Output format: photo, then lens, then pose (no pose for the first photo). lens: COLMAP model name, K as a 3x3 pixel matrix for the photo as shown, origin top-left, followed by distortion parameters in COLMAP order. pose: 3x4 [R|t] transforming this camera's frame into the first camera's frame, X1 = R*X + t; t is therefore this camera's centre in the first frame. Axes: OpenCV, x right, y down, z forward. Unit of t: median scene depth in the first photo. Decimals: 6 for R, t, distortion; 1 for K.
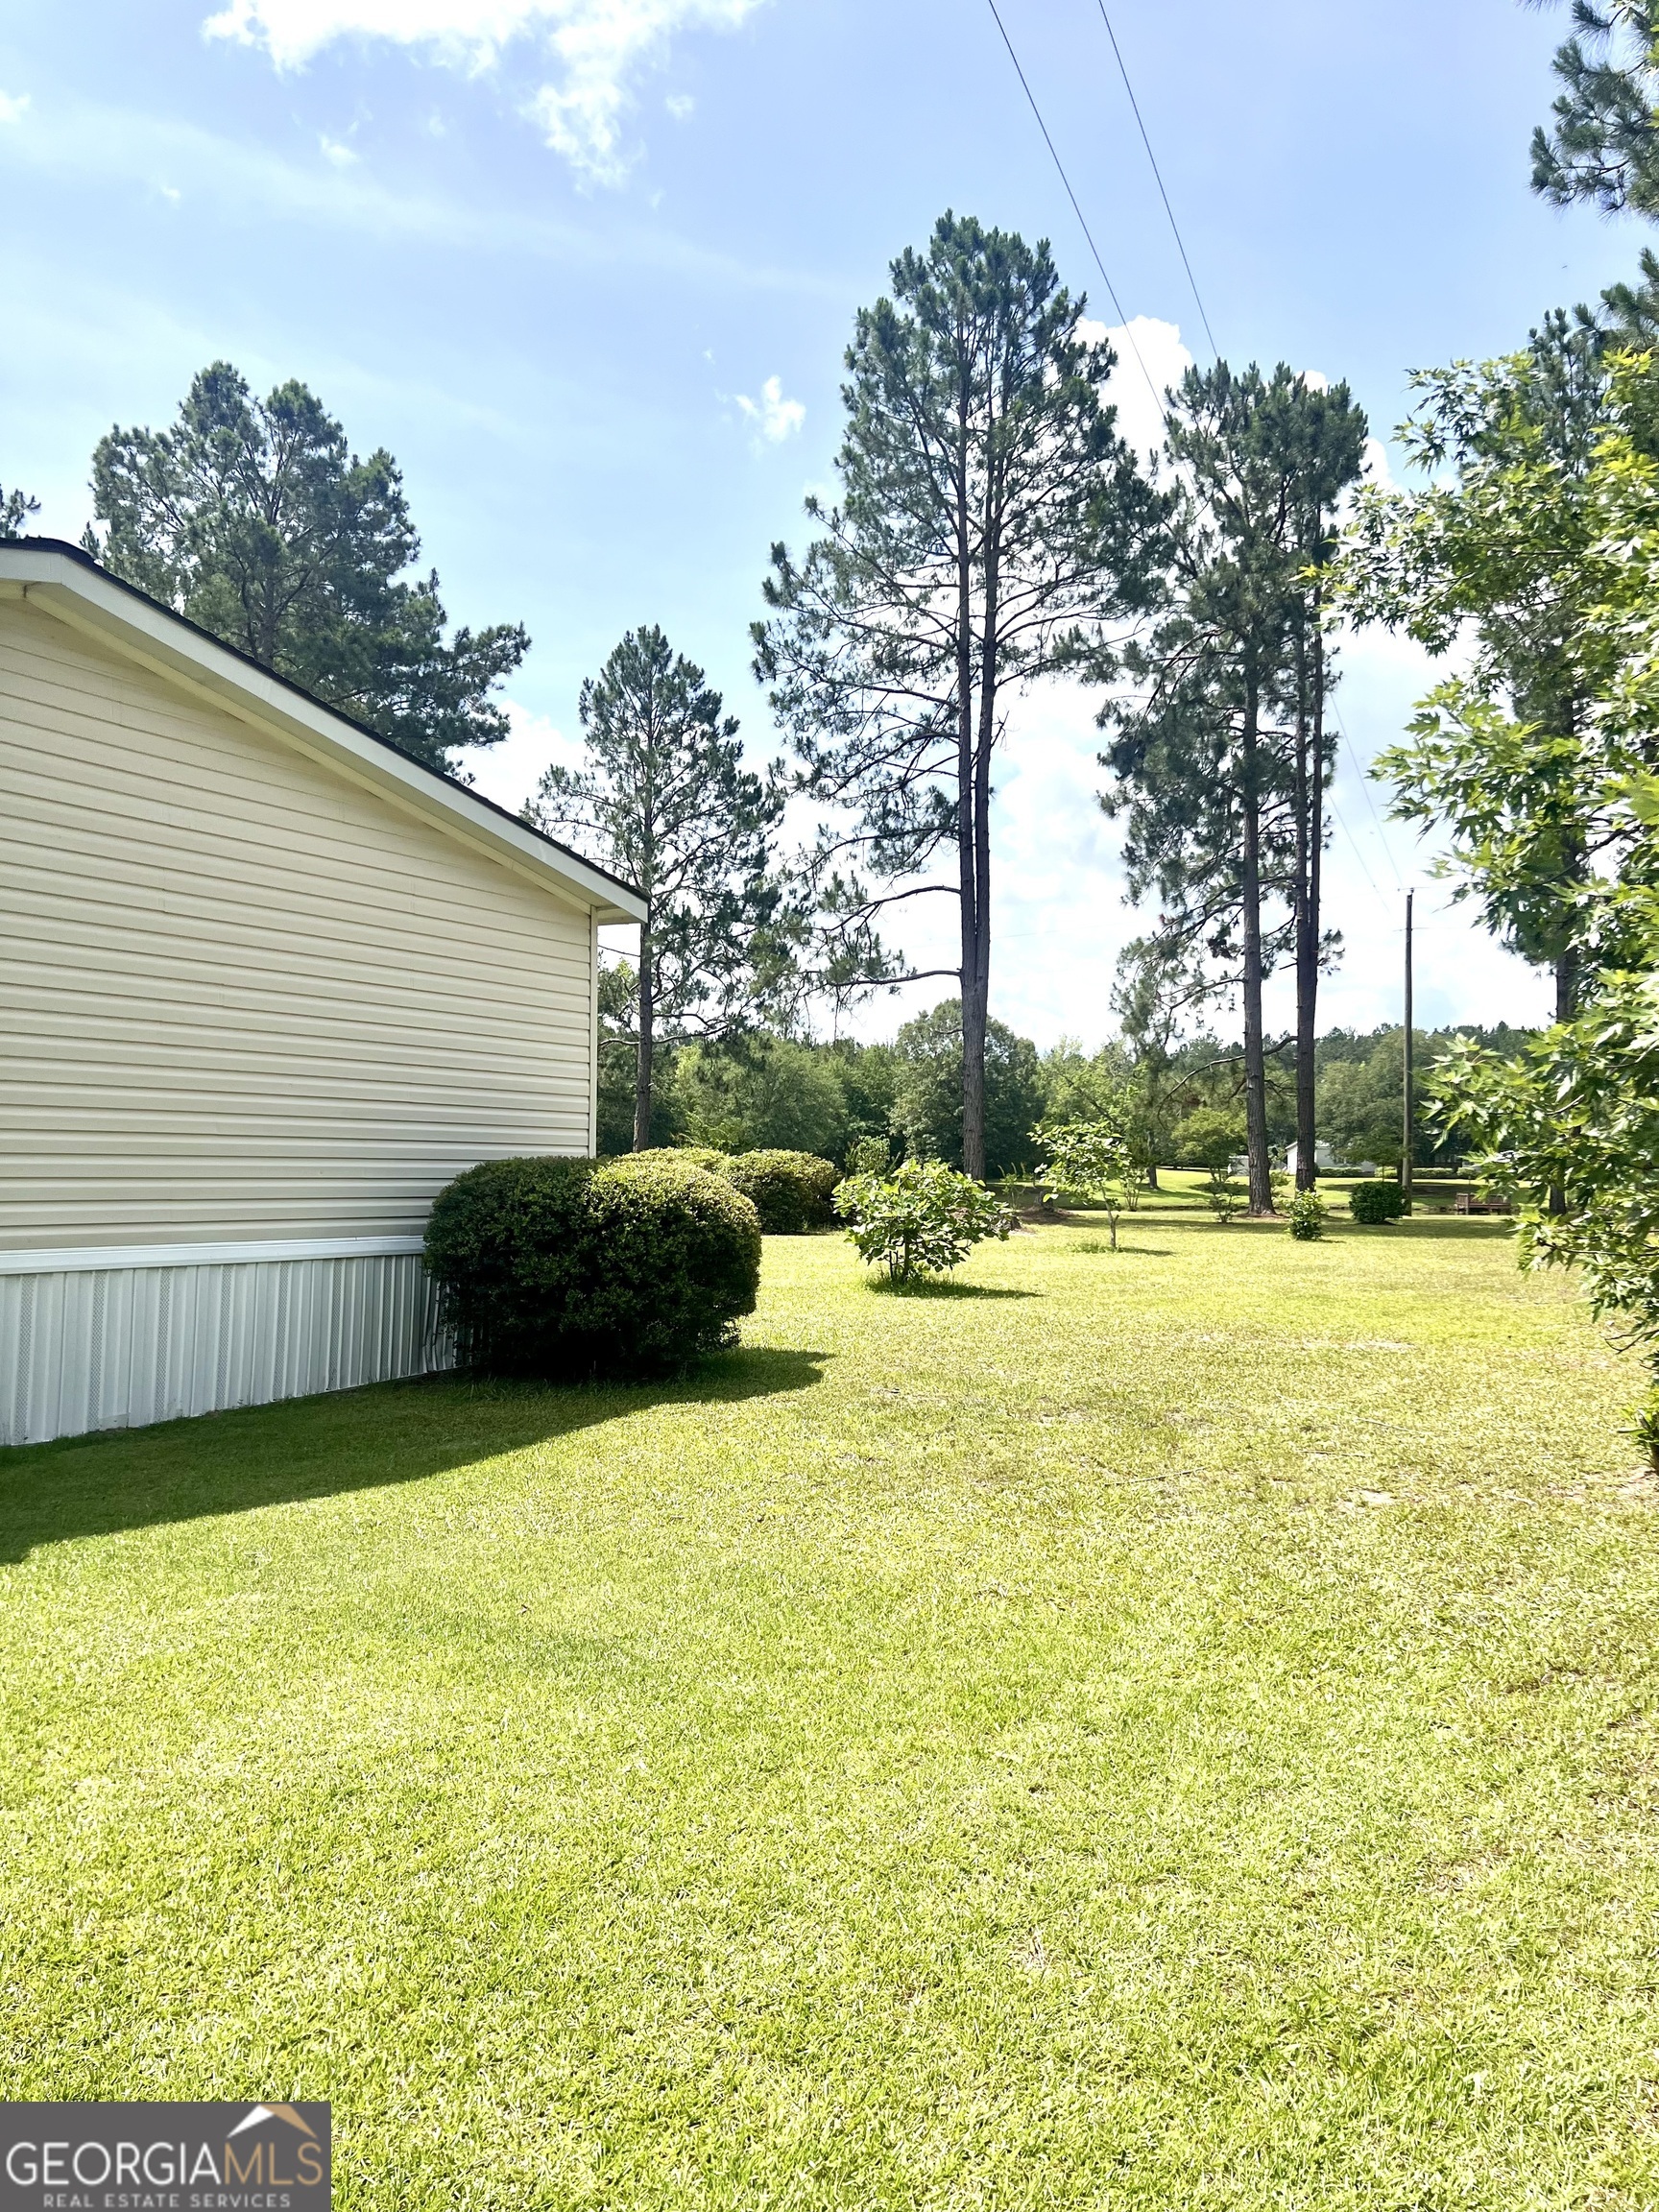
lens RADIAL K [[1650.7, 0, 826.6], [0, 1650.7, 1113.6], [0, 0, 1]] dist [0.148313, -0.331670]
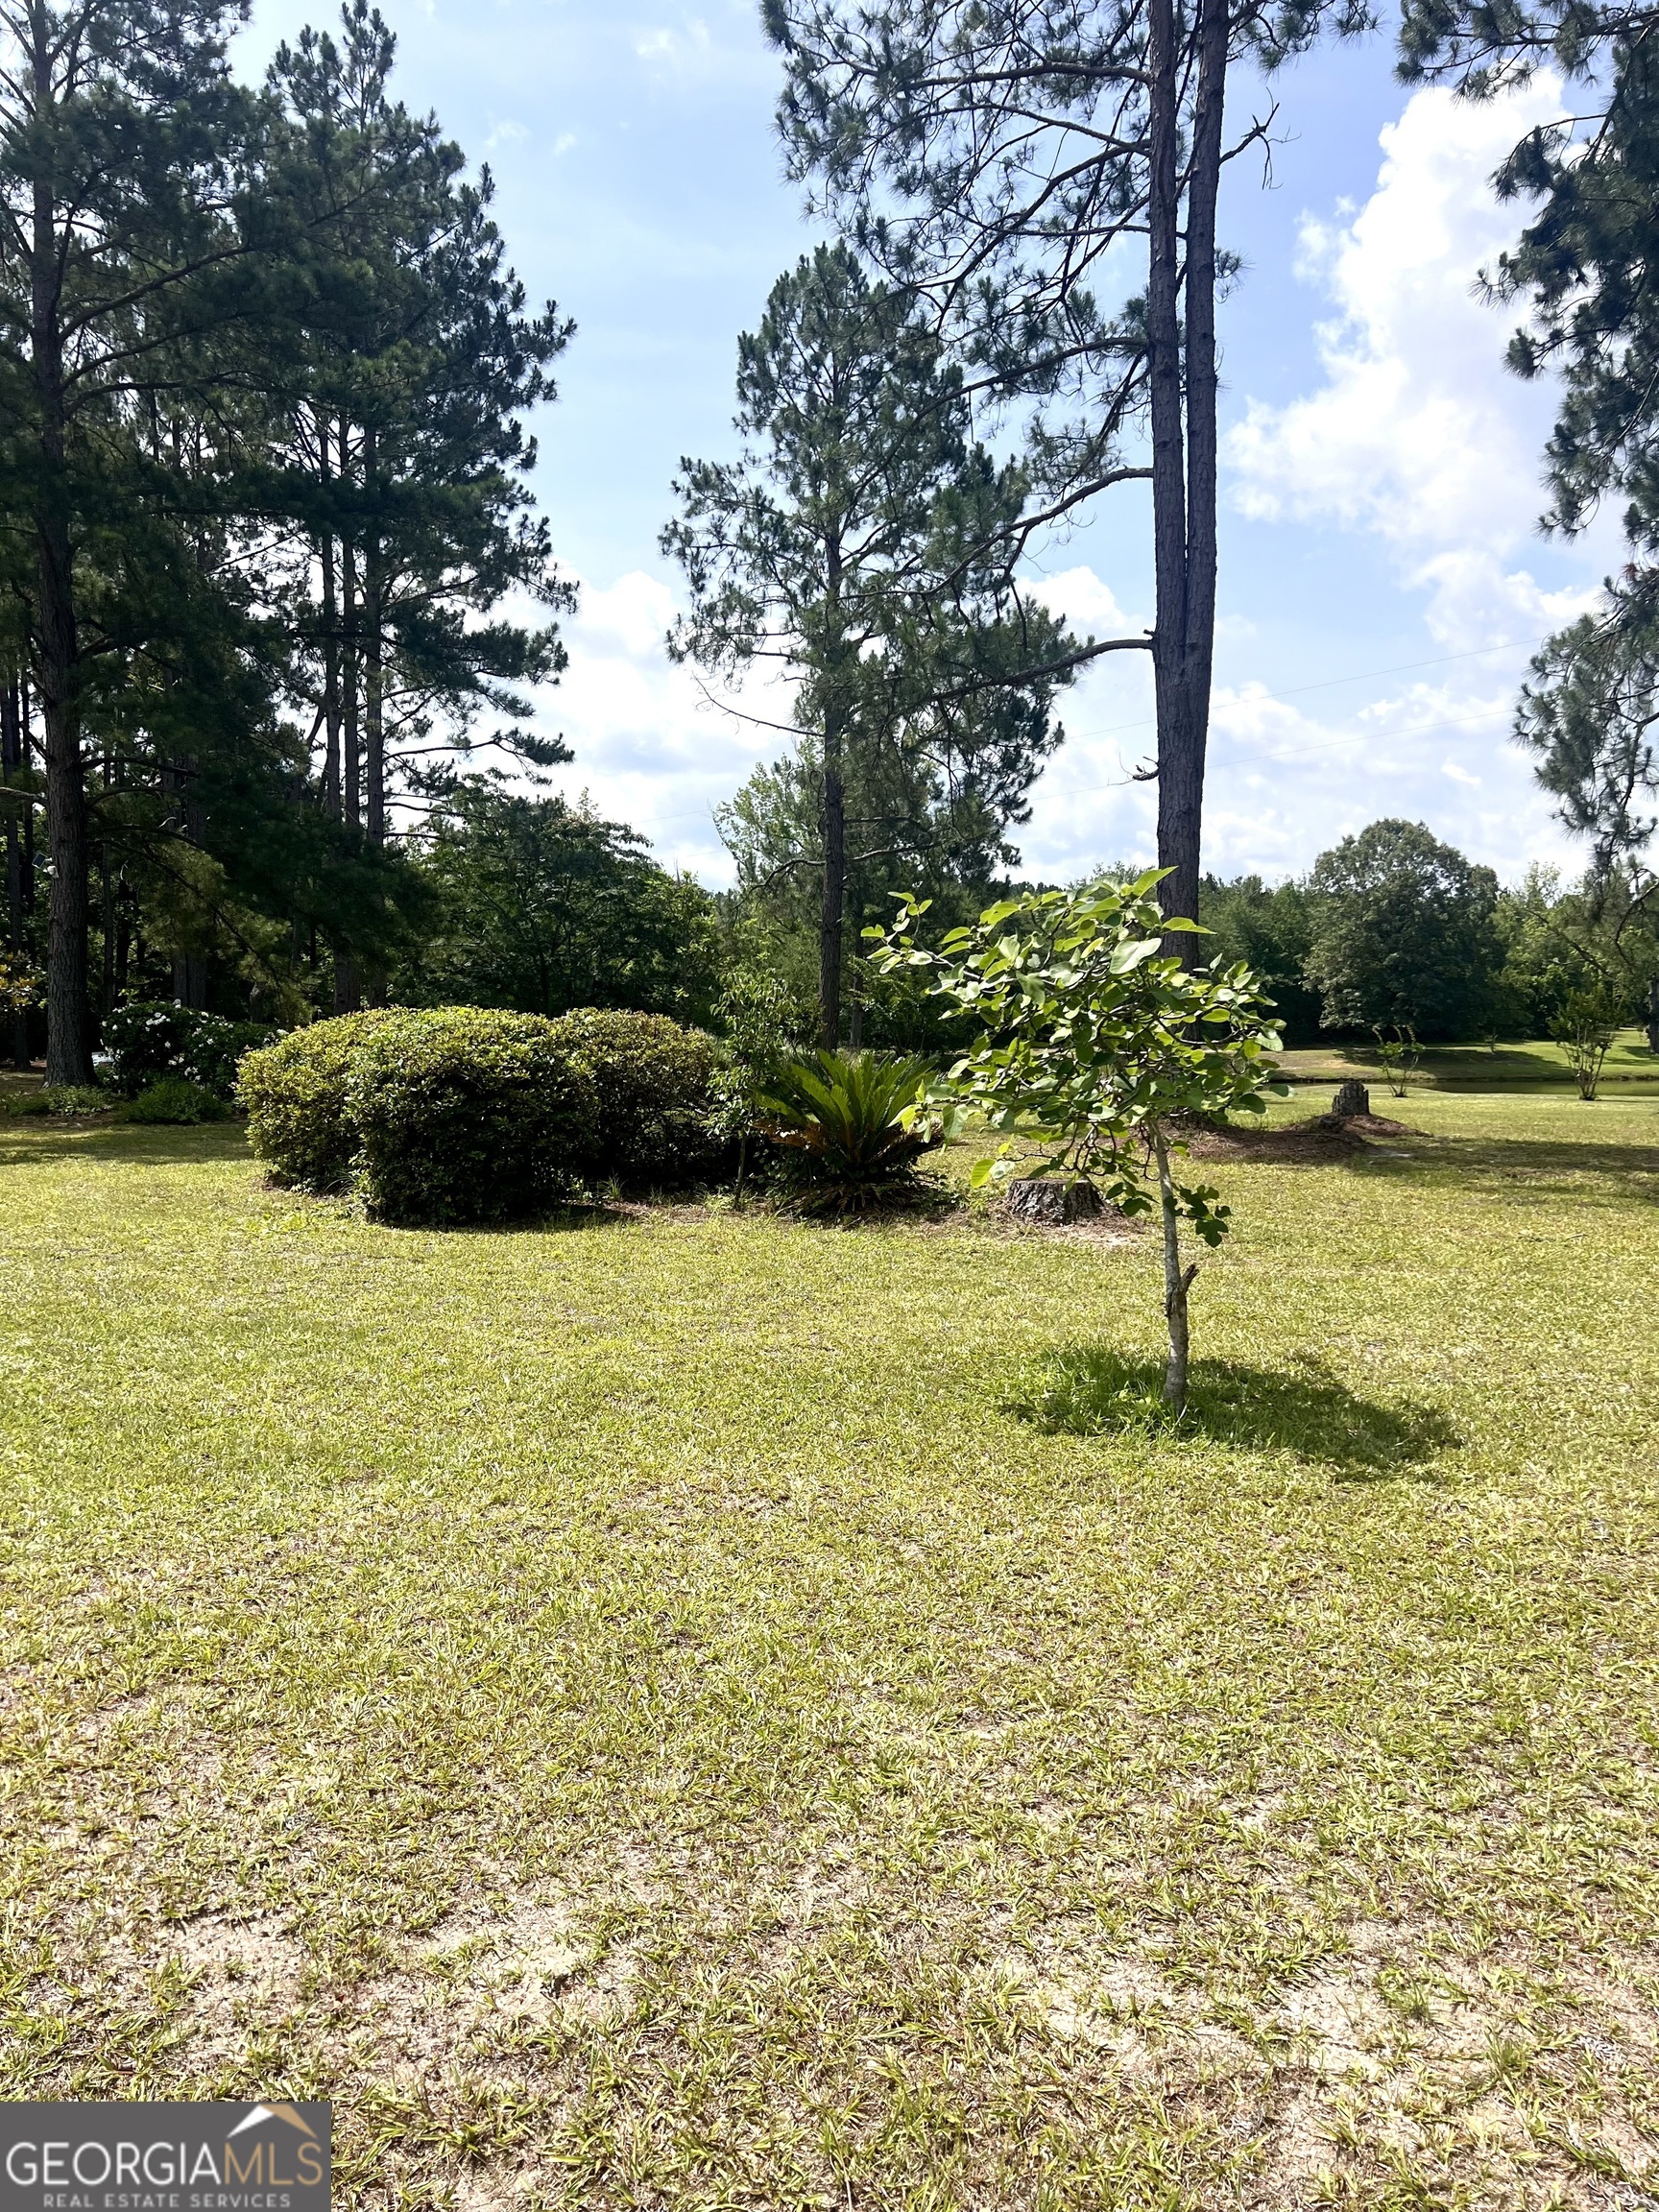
lens RADIAL K [[1668.5, 0, 825.3], [0, 1668.5, 1109.8], [0, 0, 1]] dist [0.112936, -0.109101]
pose [[0.964128, -0.001049, -0.265435, 0.098379], [0.021703, 0.996955, 0.074892, 0.012670], [0.264549, -0.077966, 0.961216, 0.384854]]
